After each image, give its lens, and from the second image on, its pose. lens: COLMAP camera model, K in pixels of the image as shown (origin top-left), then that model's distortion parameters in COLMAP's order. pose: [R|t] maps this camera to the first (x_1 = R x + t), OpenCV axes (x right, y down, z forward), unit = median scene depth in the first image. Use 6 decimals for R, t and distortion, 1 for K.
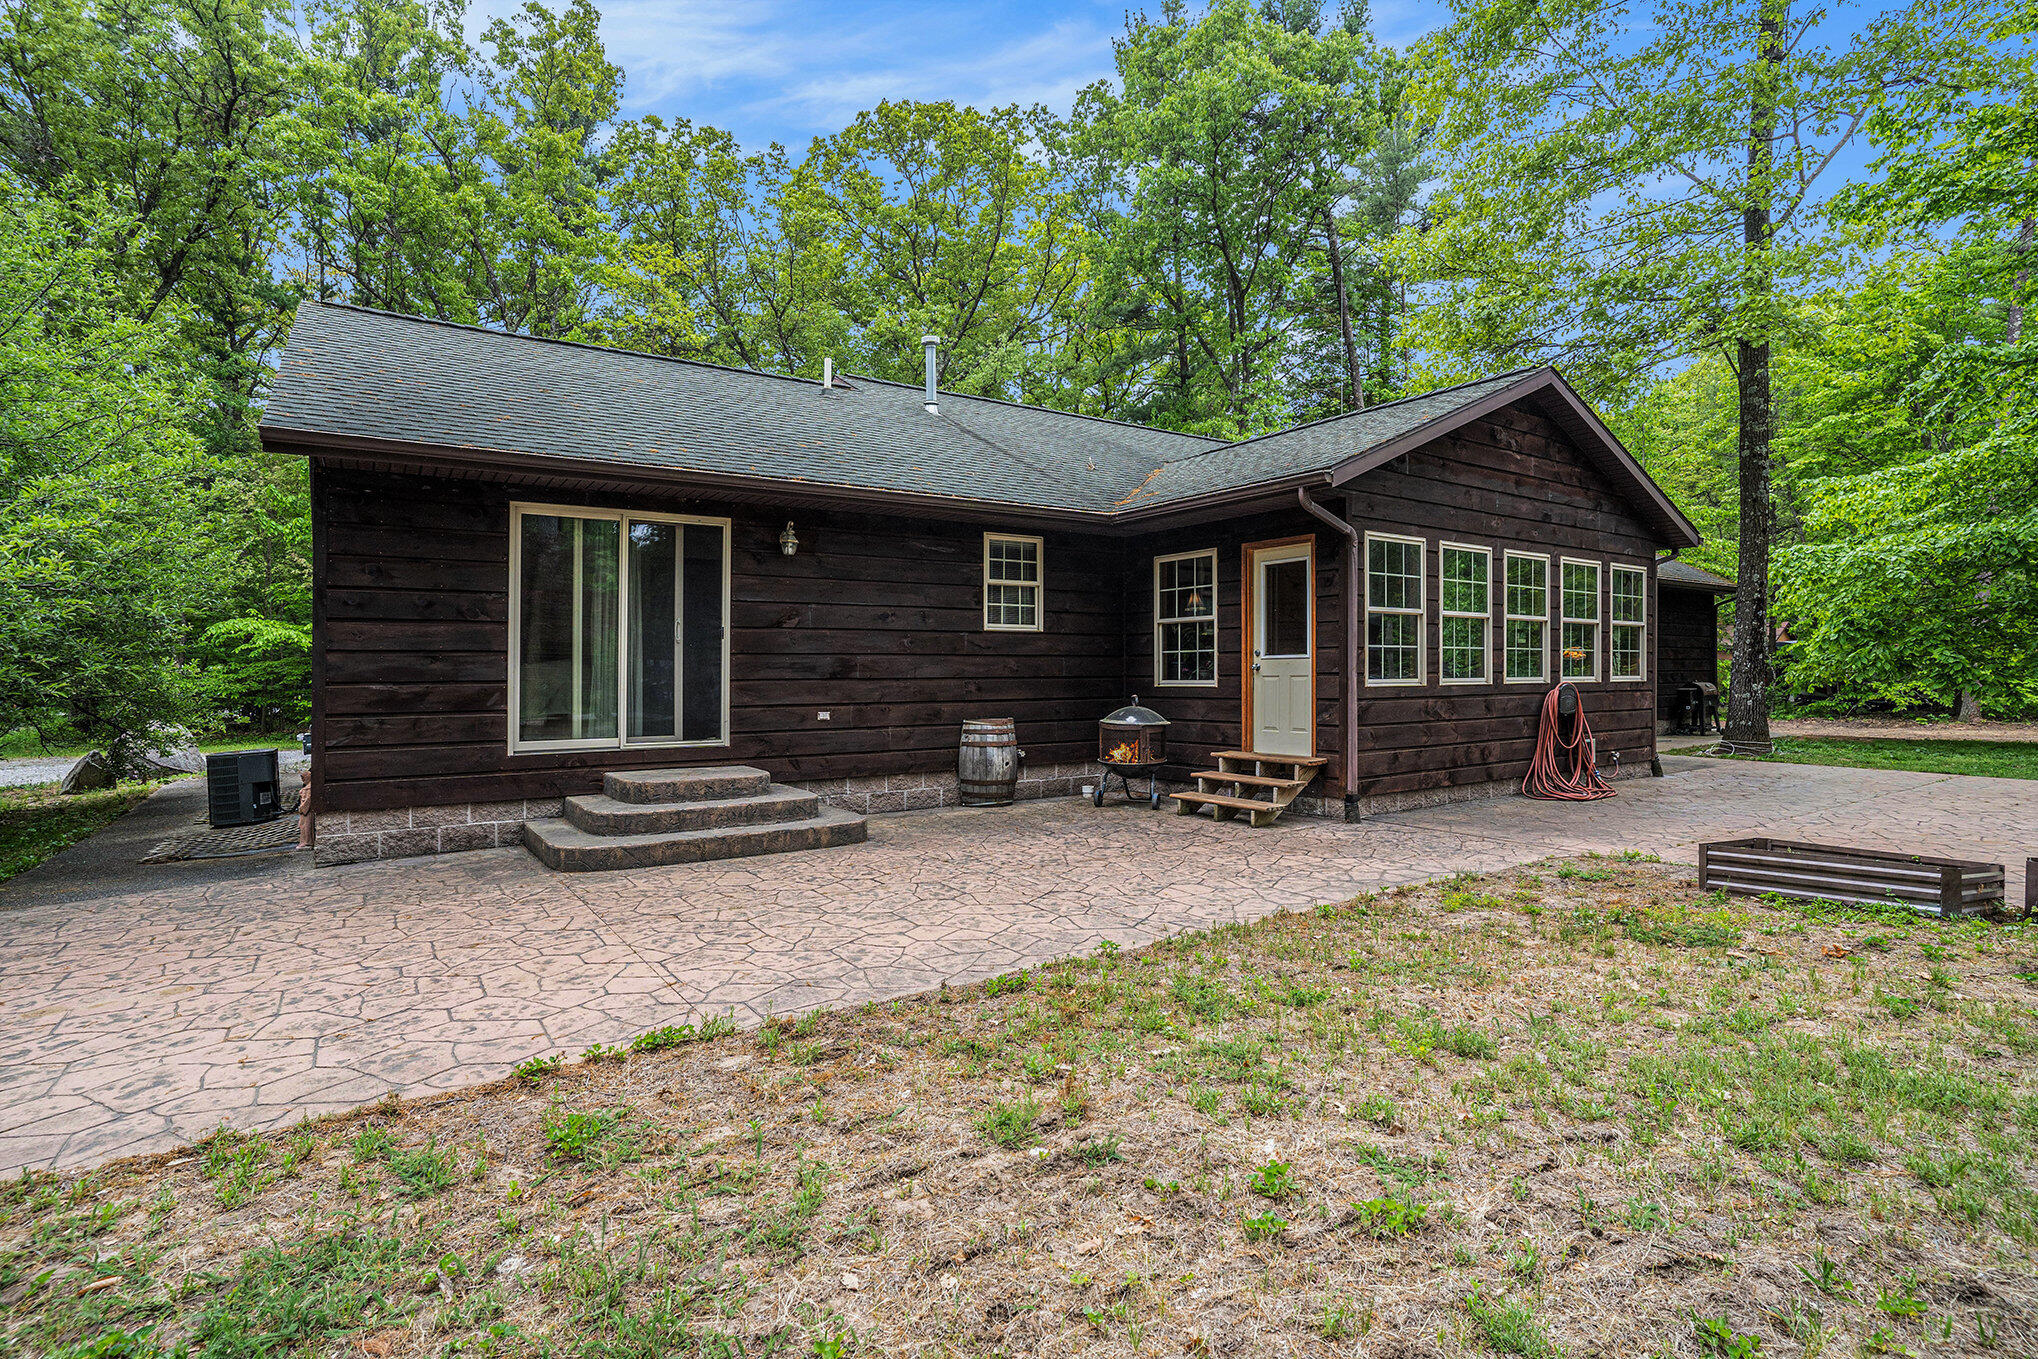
lens RADIAL K [[1004.2, 0, 1019.1], [0, 1004.2, 676.6], [0, 0, 1]] dist [-0.048886, 0.000235]
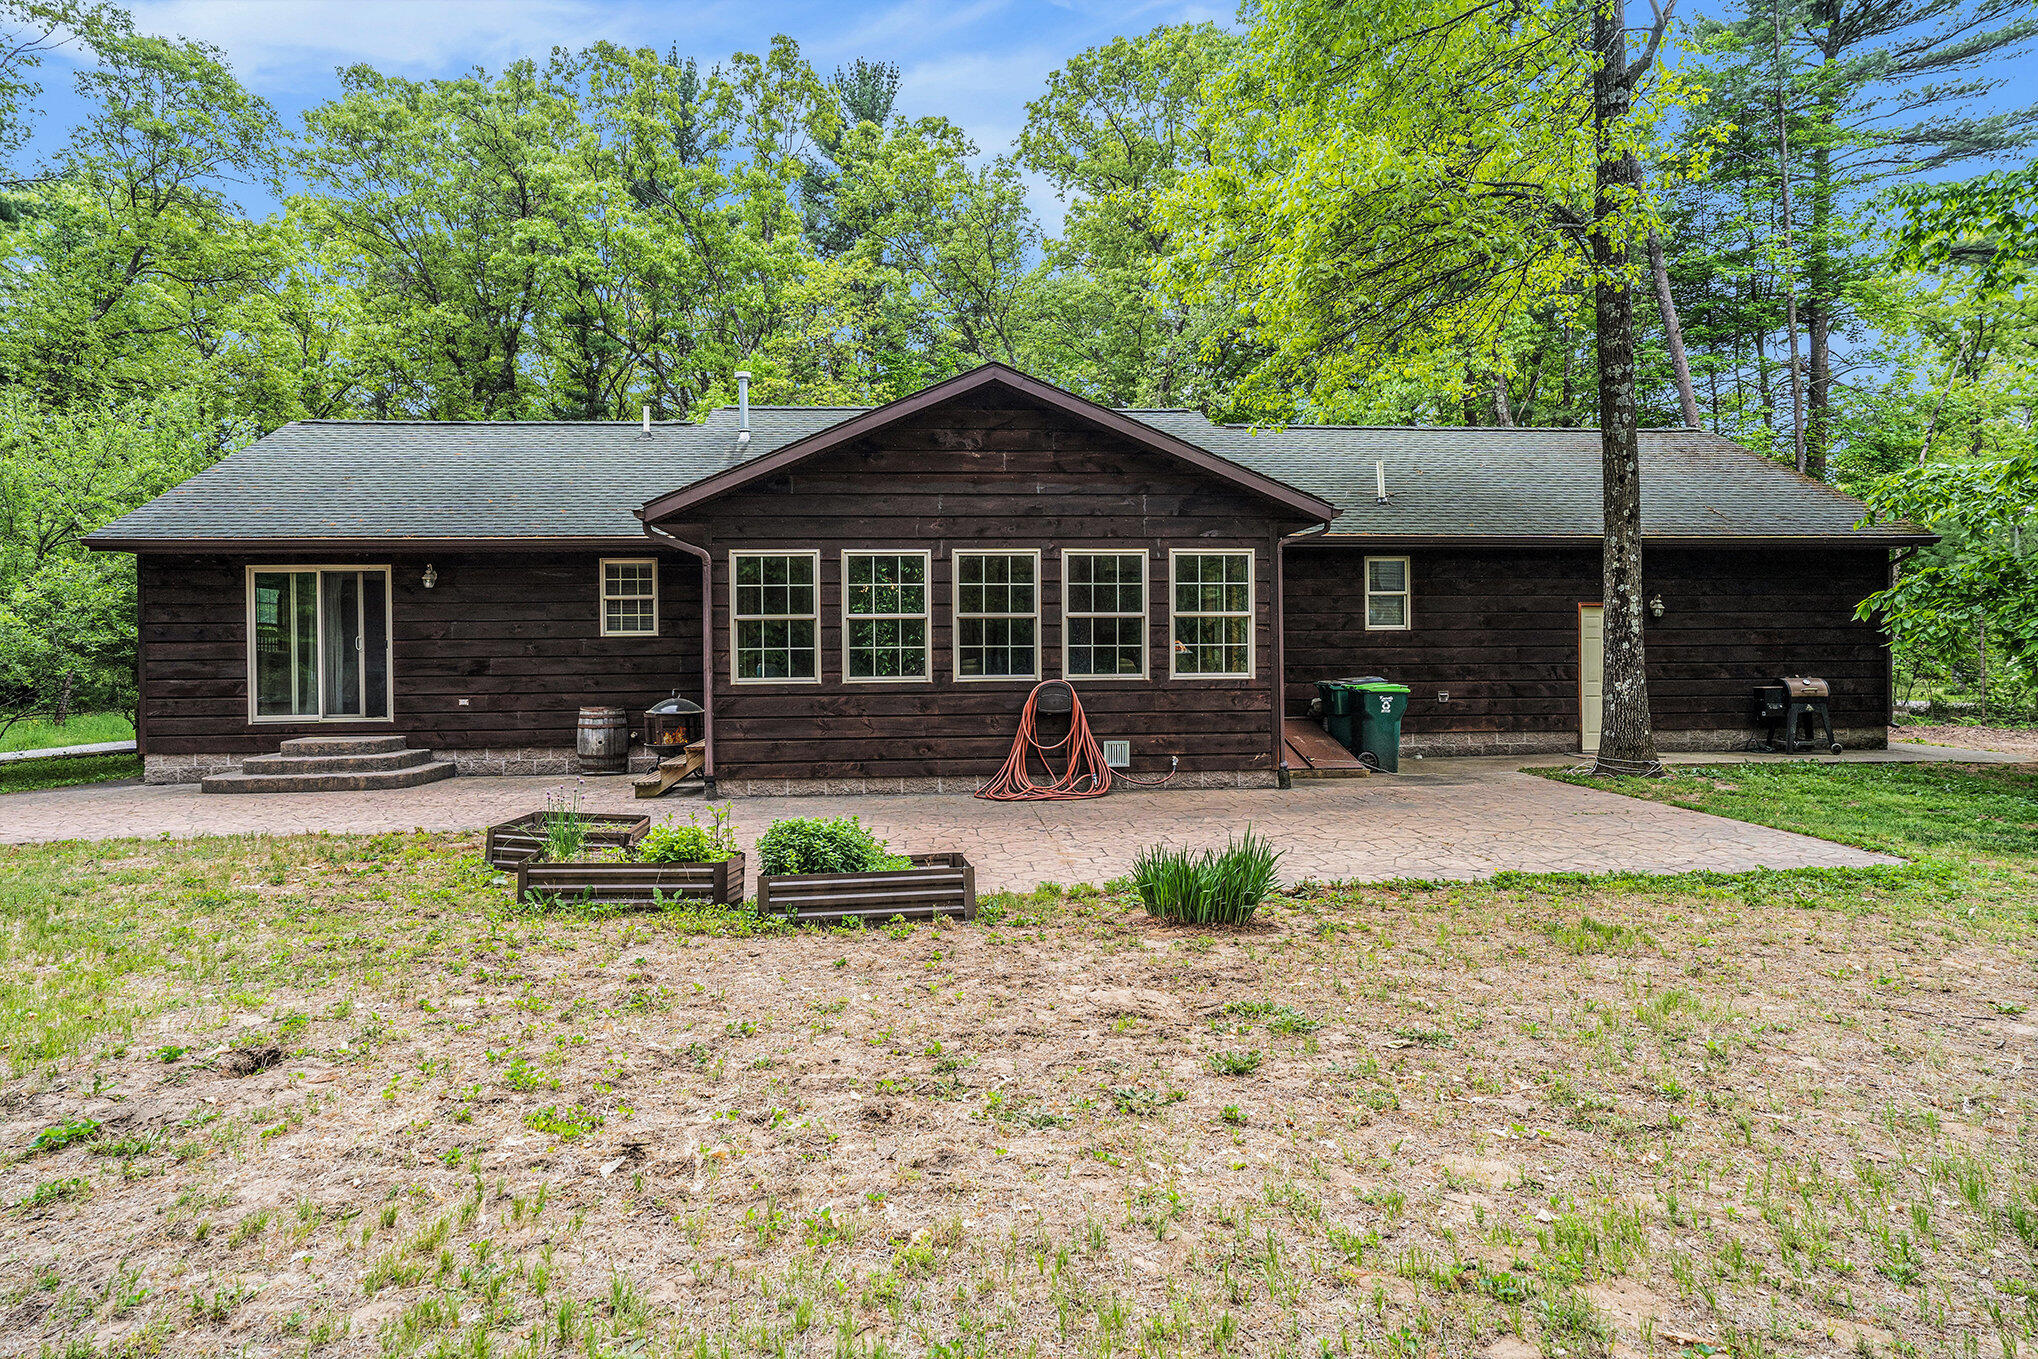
lens RADIAL K [[1163.2, 0, 1015.9], [0, 1163.2, 687.4], [0, 0, 1]] dist [-0.030535, -0.000347]
pose [[0.873928, 0.008552, -0.485980, 1.213240], [0.003217, 0.999722, 0.023378, -0.015956], [0.486045, -0.021994, 0.873657, -0.017332]]
